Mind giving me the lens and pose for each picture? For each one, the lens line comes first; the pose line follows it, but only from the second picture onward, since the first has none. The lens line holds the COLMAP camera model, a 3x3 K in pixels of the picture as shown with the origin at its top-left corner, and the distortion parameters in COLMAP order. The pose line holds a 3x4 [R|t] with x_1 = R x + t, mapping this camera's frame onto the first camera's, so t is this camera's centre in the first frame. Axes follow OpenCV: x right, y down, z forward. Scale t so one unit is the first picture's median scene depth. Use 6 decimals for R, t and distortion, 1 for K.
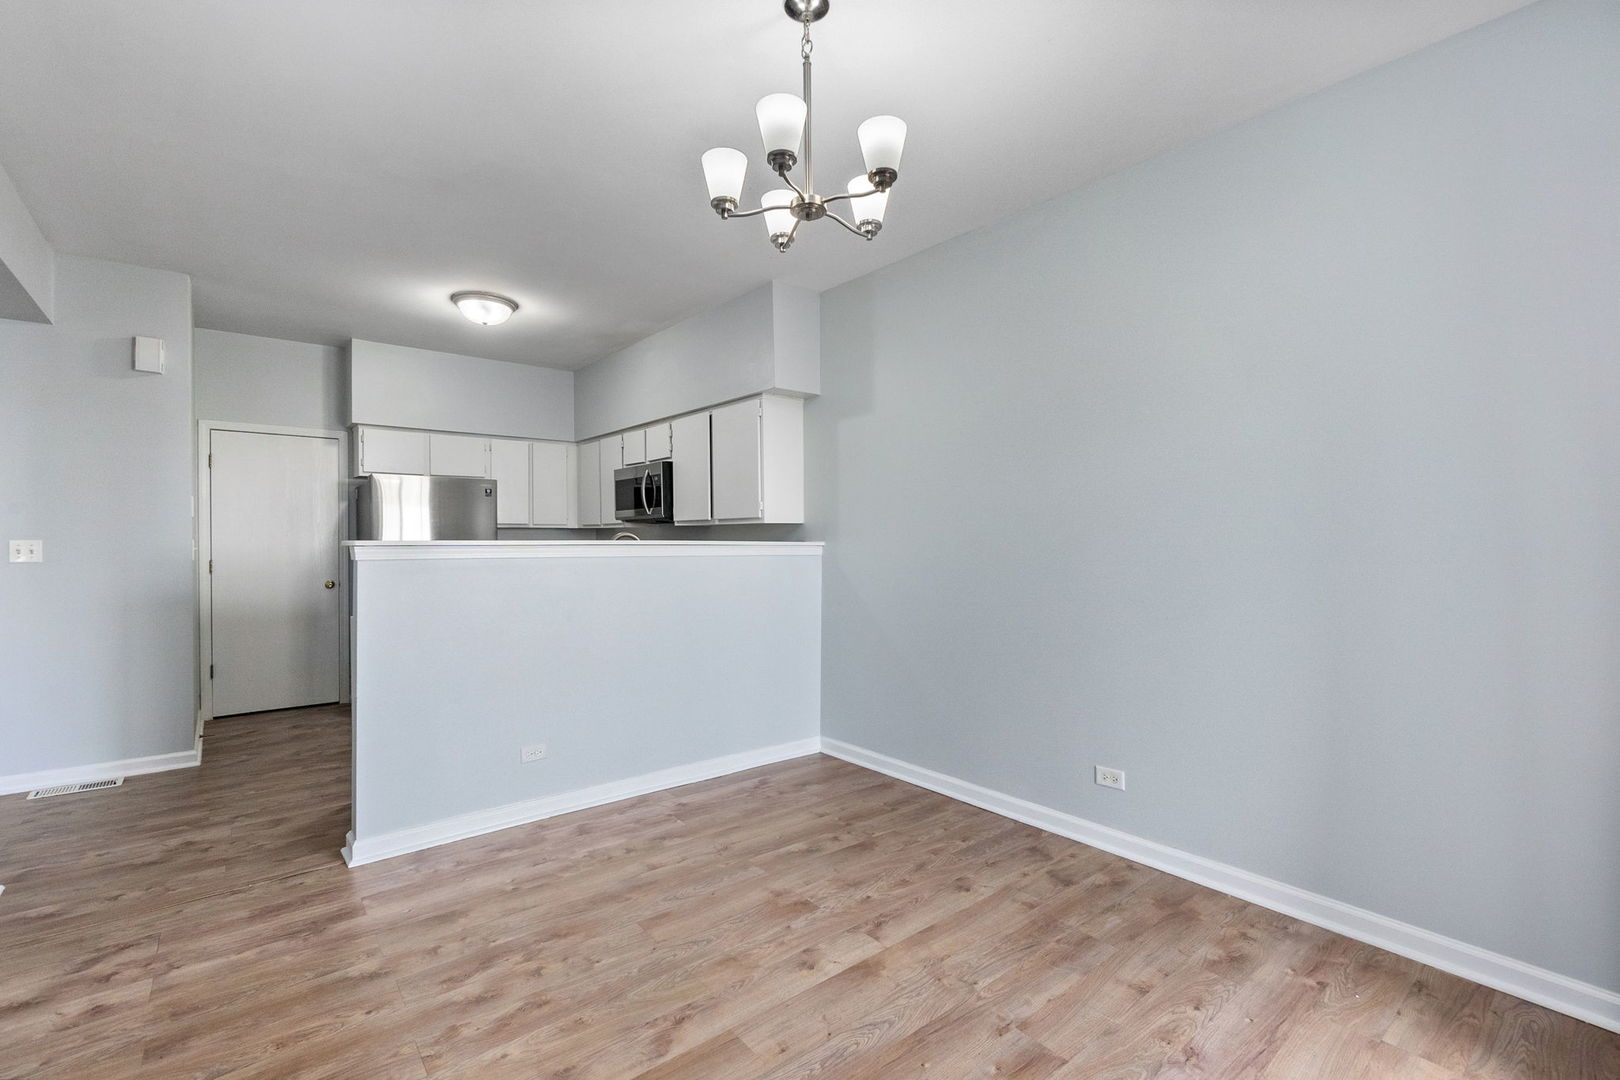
lens RADIAL K [[702.3, 0, 784.7], [0, 702.3, 539.3], [0, 0, 1]] dist [-0.006510, 0.001629]
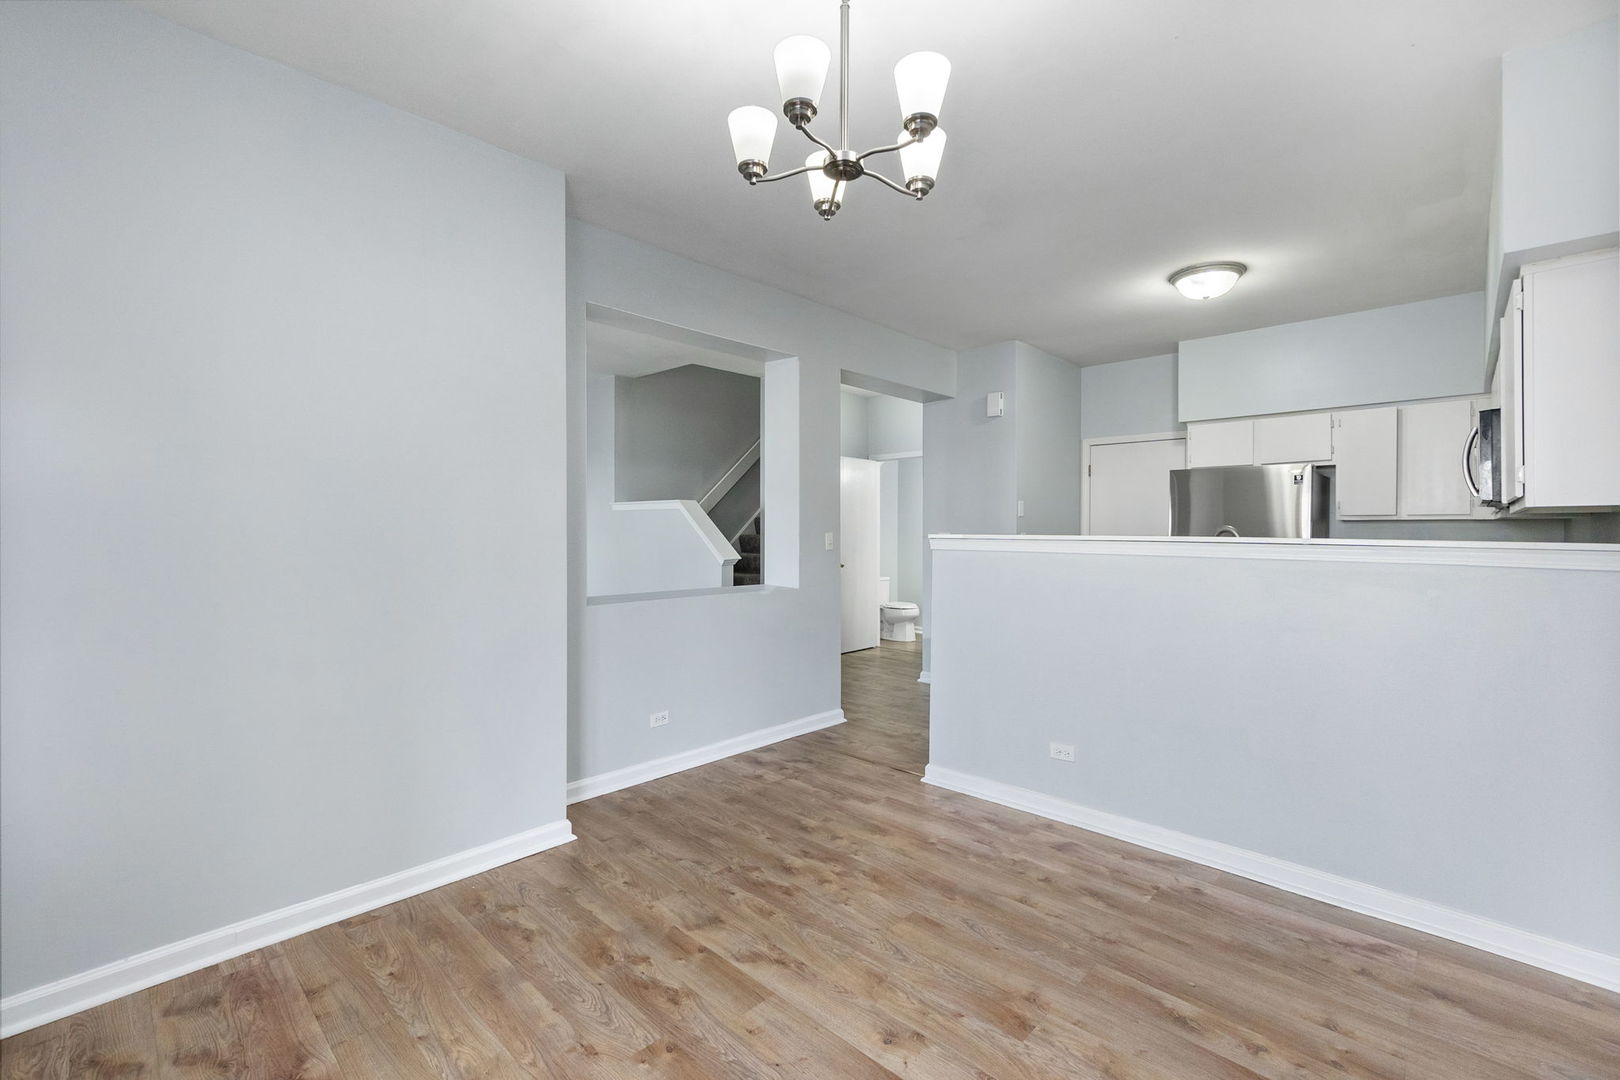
lens RADIAL K [[702.3, 0, 812.5], [0, 702.3, 539.8], [0, 0, 1]] dist [-0.006510, 0.001629]
pose [[0.137156, 0.012186, -0.990475, 0.619005], [-0.006037, 0.999916, 0.011466, -0.000227], [0.990531, 0.004406, 0.137218, 0.577691]]
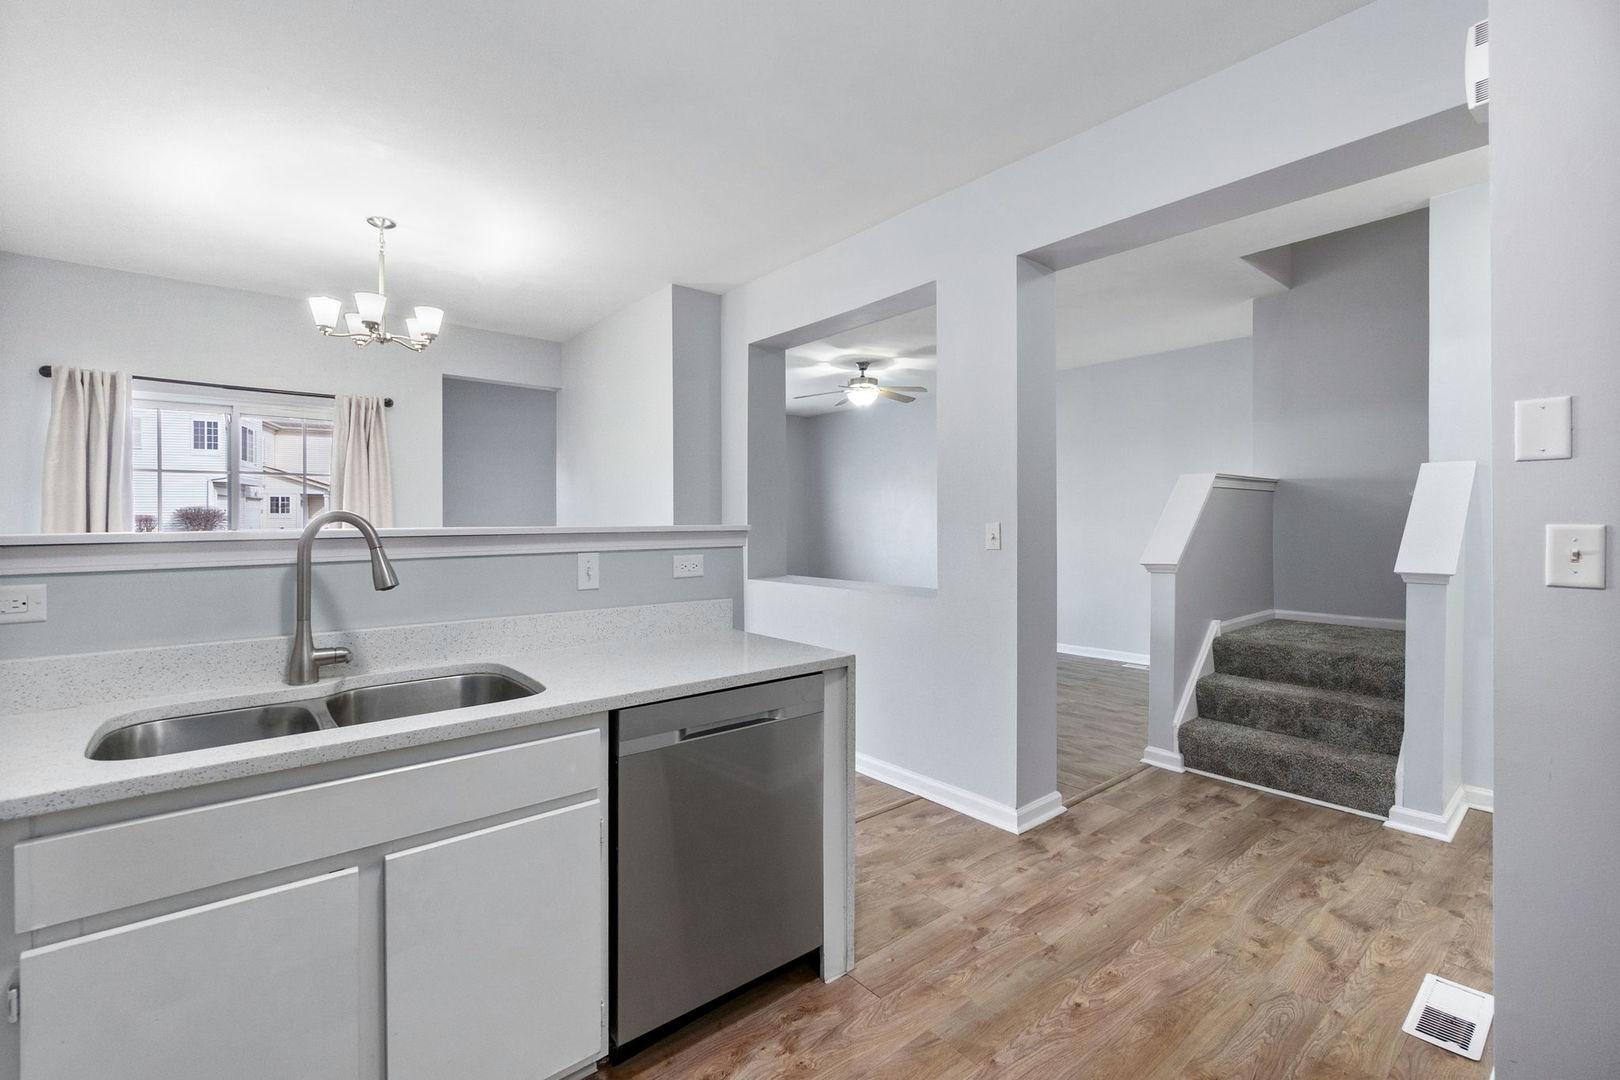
lens RADIAL K [[700.4, 0, 772.5], [0, 700.4, 528.5], [0, 0, 1]] dist [-0.002675, 0.000083]
pose [[-0.999967, 0.003164, 0.007488, -0.653135], [0.003266, 0.999902, 0.013648, -0.005100], [-0.007444, 0.013672, -0.999879, 1.873528]]
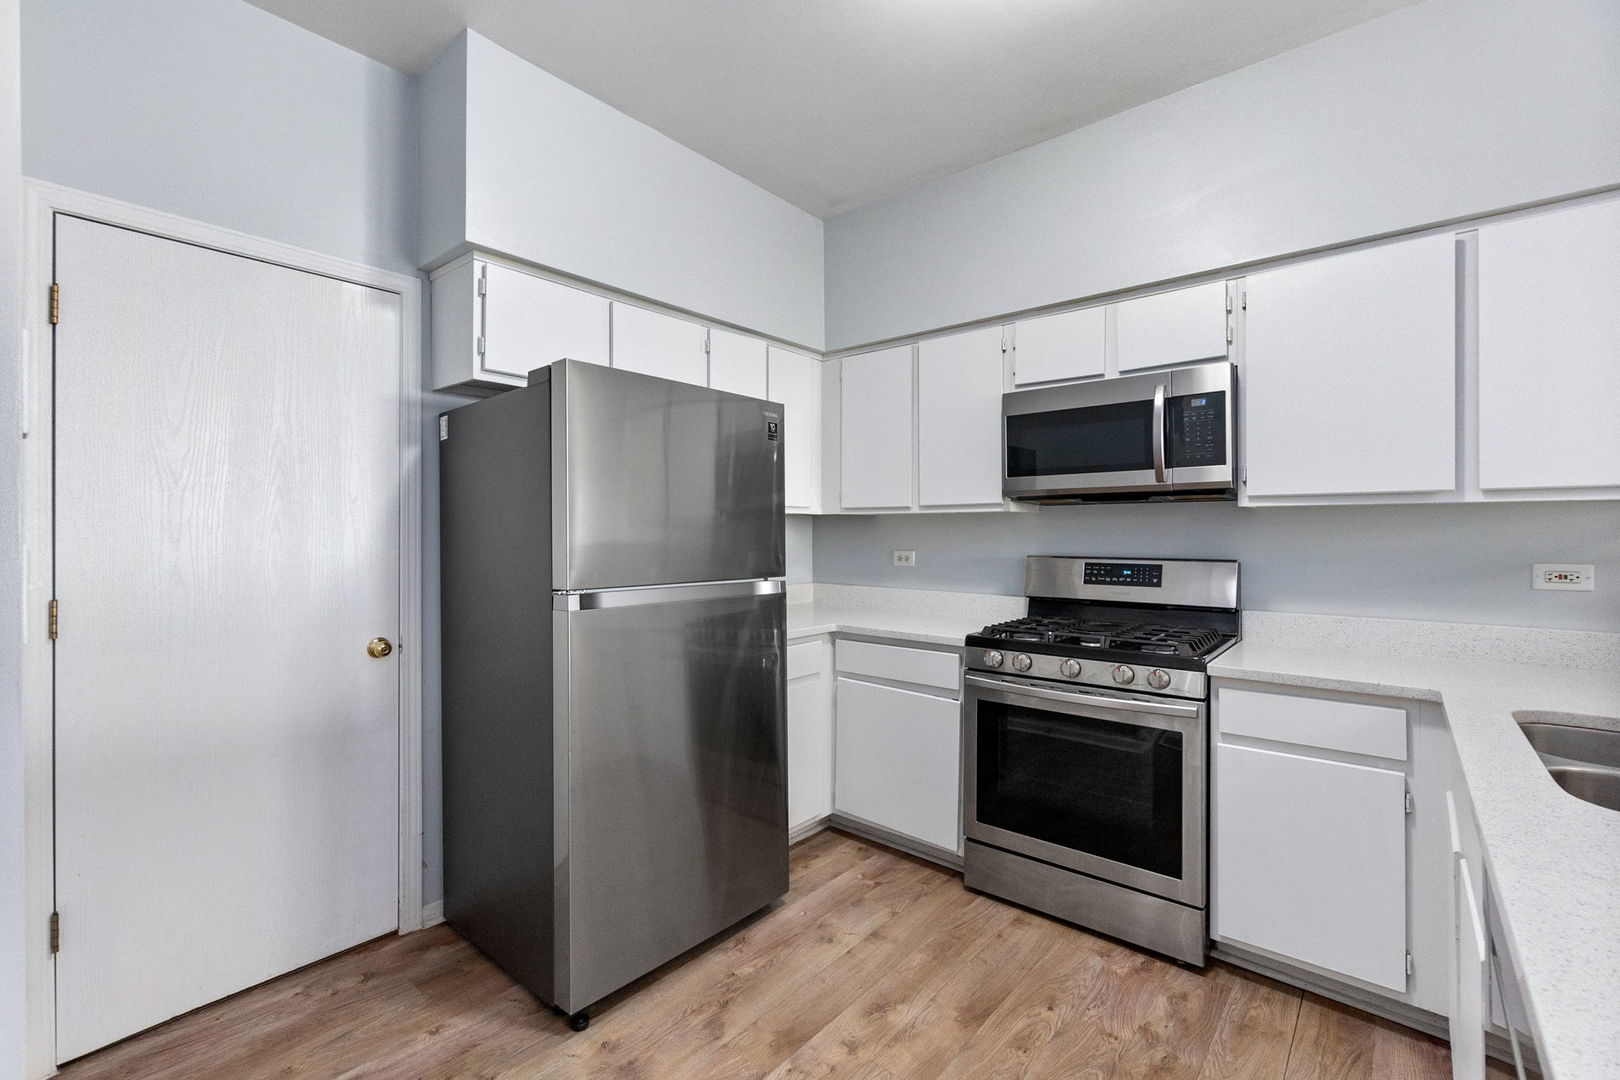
lens RADIAL K [[702.3, 0, 791.1], [0, 702.3, 531.7], [0, 0, 1]] dist [-0.006510, 0.001629]
pose [[0.985021, 0.000287, 0.172436, -0.916664], [0.000060, 0.999998, -0.002007, -0.003958], [-0.172437, 0.001988, 0.985019, 1.056413]]
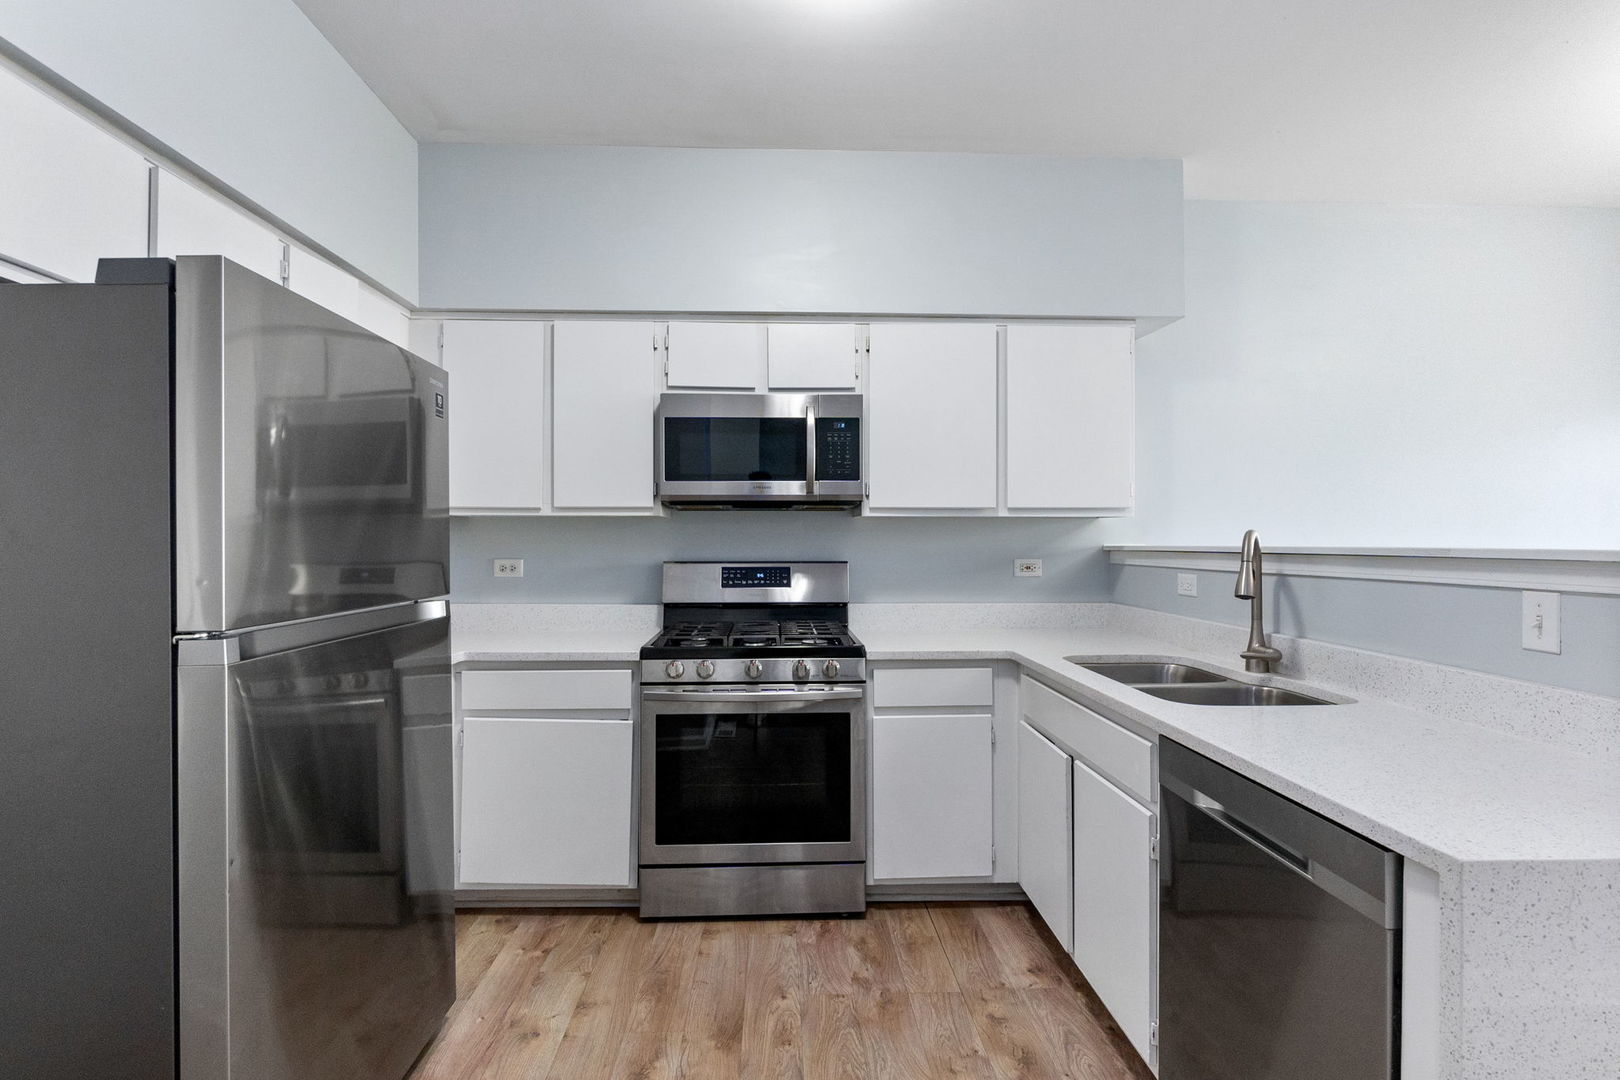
lens RADIAL K [[757.7, 0, 799.4], [0, 757.7, 529.6], [0, 0, 1]] dist [-0.009473, -0.000951]
pose [[0.600728, 0.008989, 0.799403, -1.146777], [-0.000554, 0.999941, -0.010827, -0.004683], [-0.799453, 0.006061, 0.600698, 1.206924]]
